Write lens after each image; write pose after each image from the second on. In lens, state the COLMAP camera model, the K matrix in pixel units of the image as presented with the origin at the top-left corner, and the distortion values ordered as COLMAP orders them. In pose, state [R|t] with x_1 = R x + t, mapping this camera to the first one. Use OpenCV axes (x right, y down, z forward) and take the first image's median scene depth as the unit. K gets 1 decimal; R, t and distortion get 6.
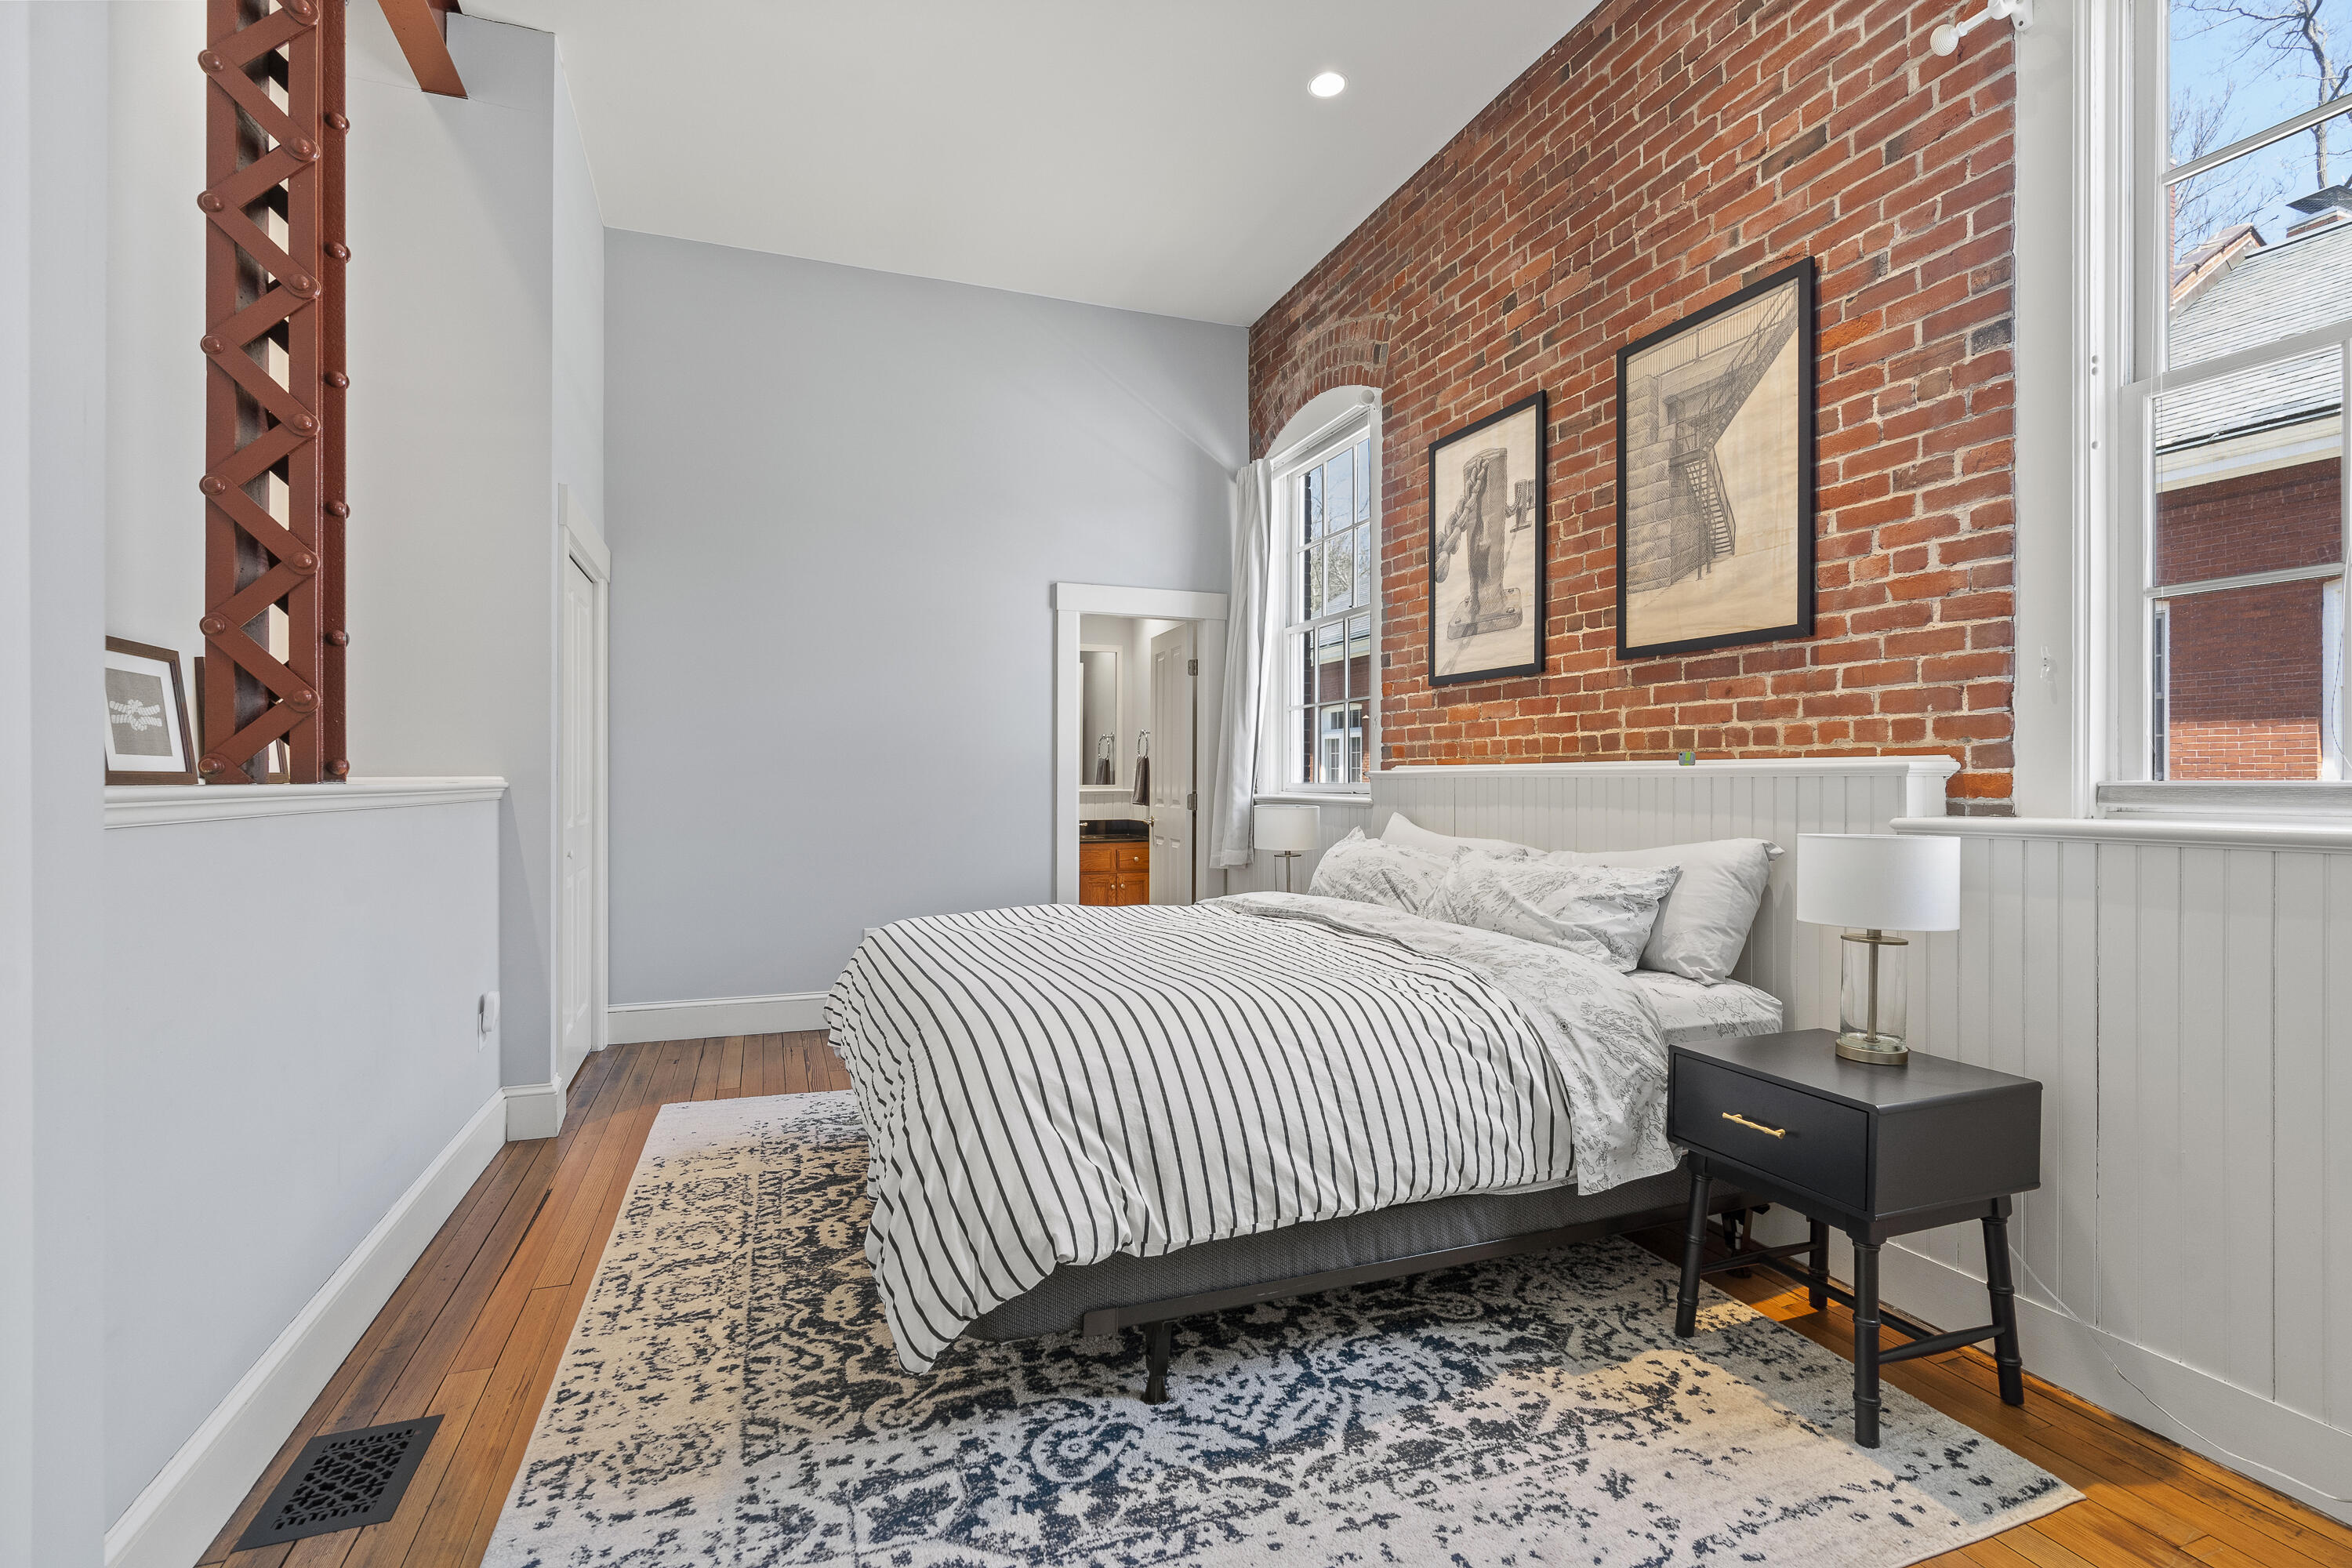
lens RADIAL K [[1055.3, 0, 1176.0], [0, 1055.3, 784.0], [0, 0, 1]] dist [-0.007687, 0.000453]
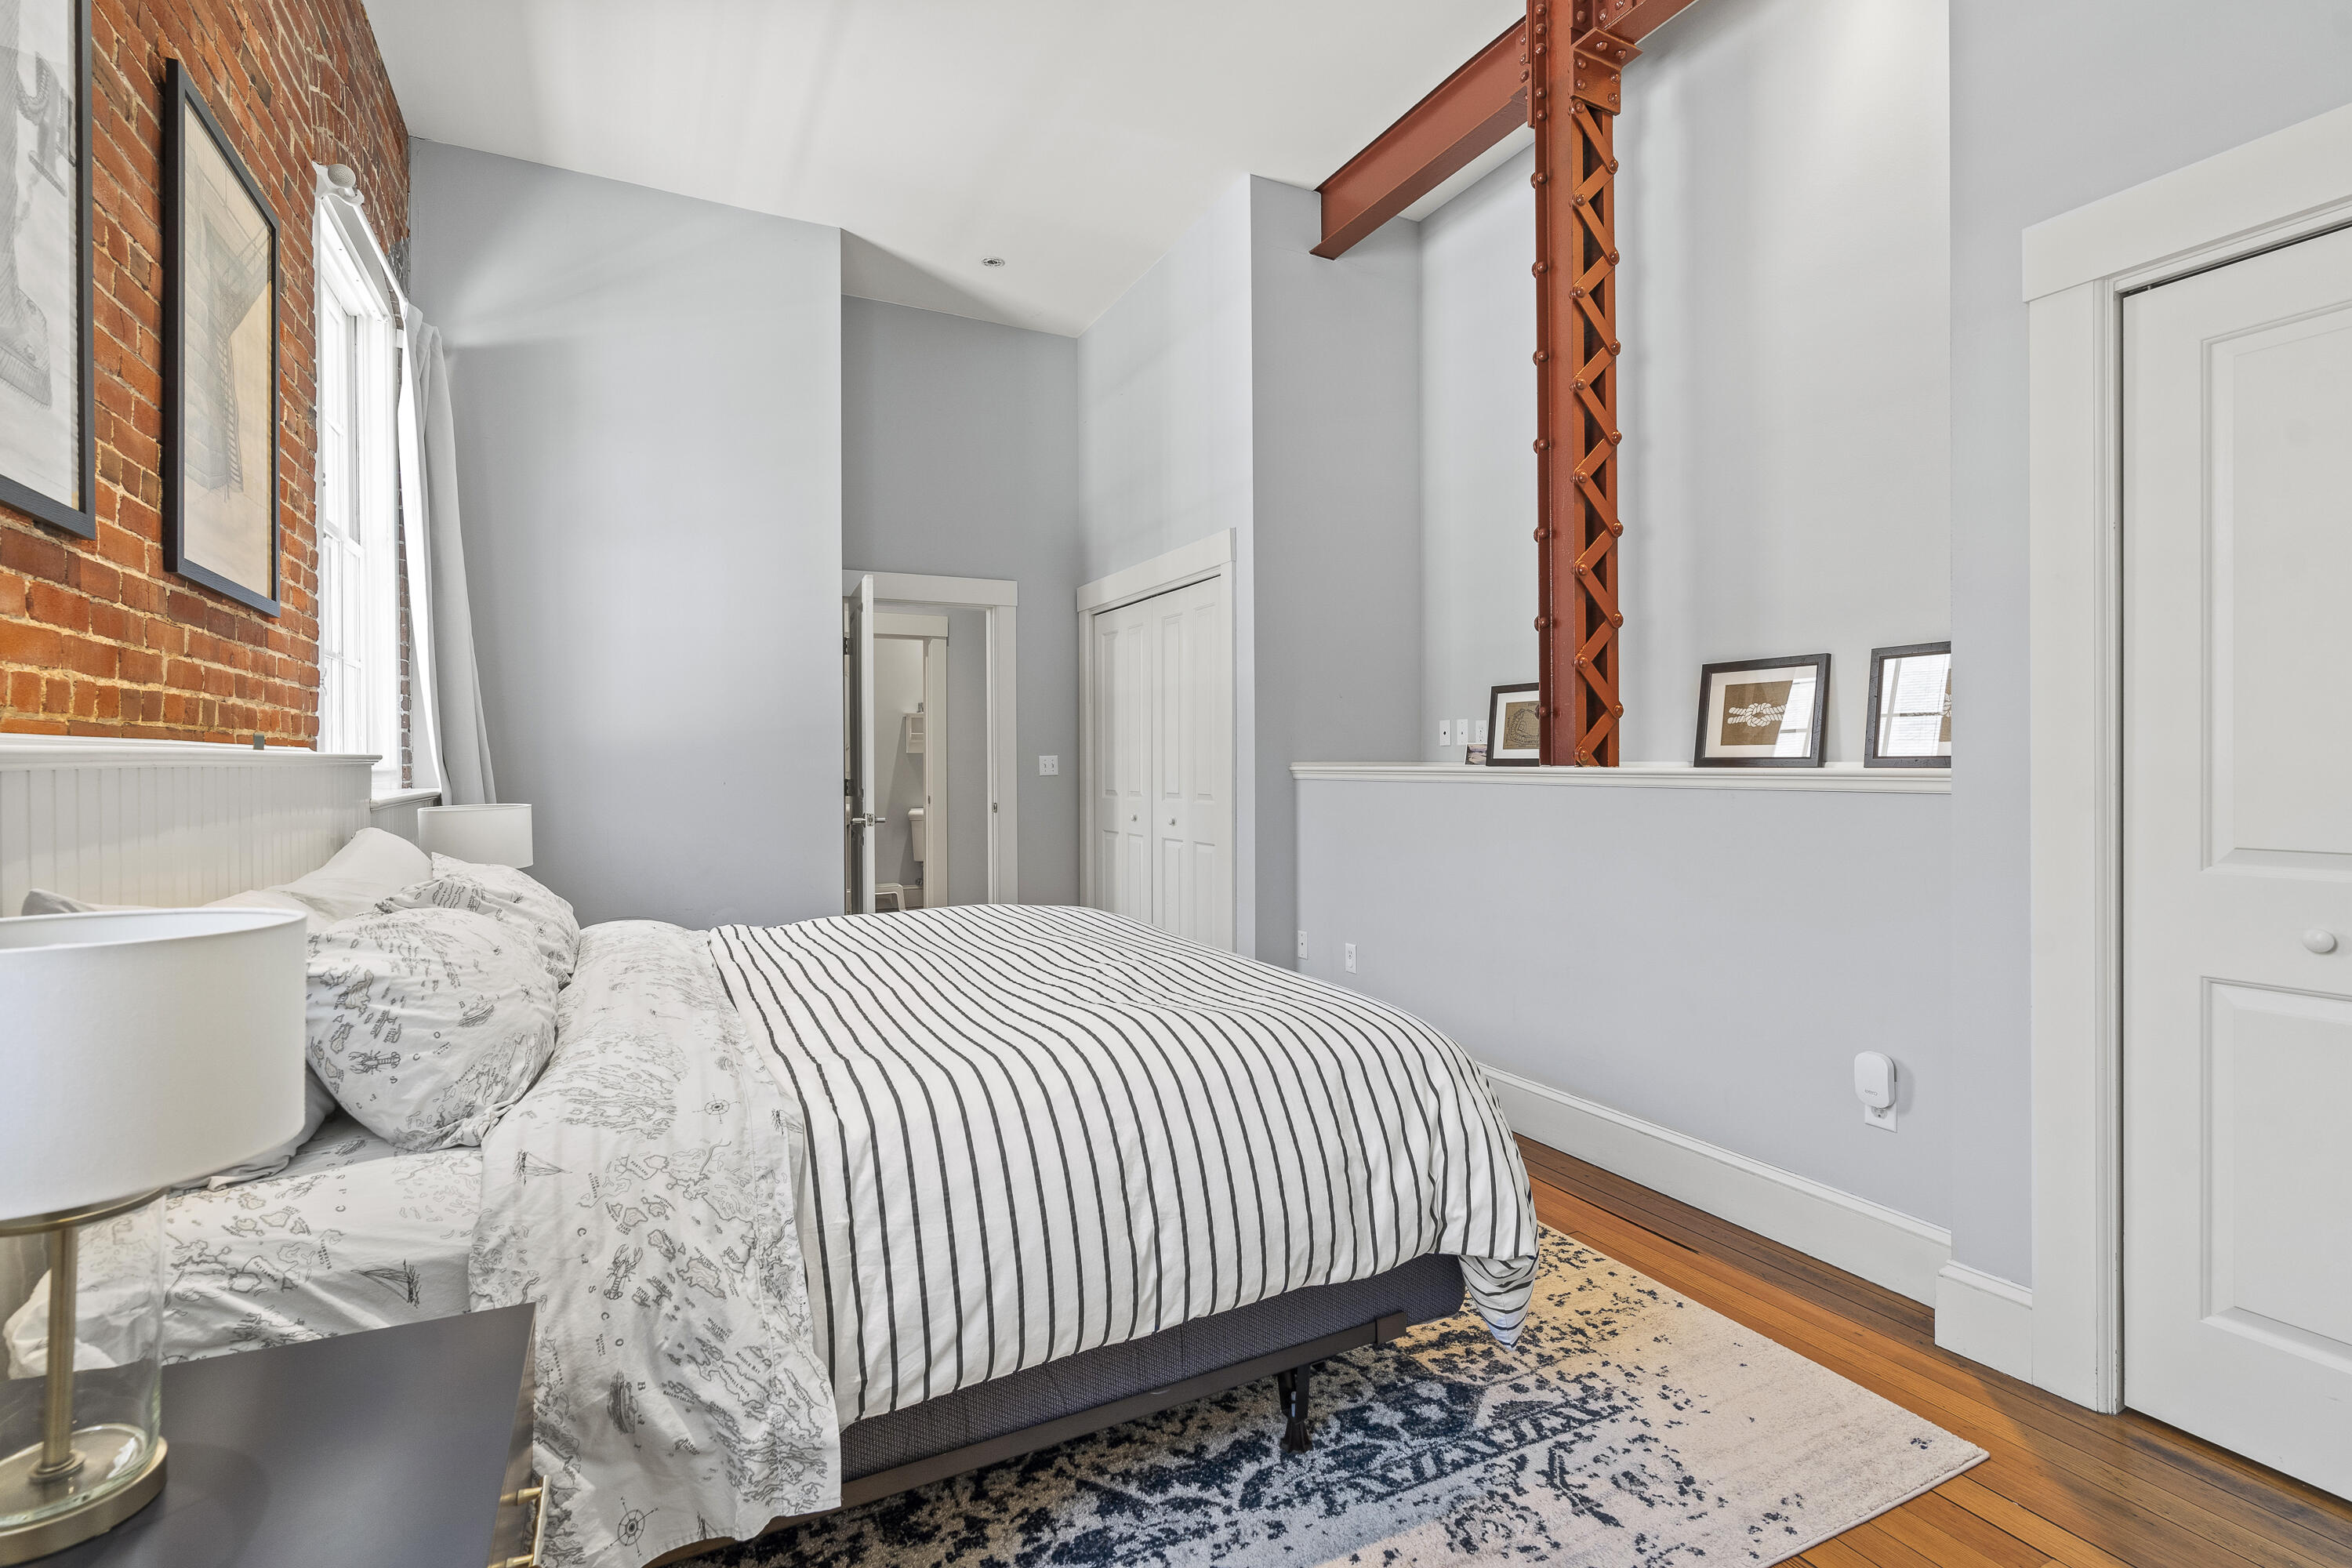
lens RADIAL K [[1055.3, 0, 1176.0], [0, 1055.3, 784.0], [0, 0, 1]] dist [-0.007687, 0.000453]
pose [[-0.994495, 0.003979, -0.104712, -0.082872], [0.001009, 0.999596, 0.028408, -0.012201], [0.104782, 0.028146, -0.994097, 1.579892]]
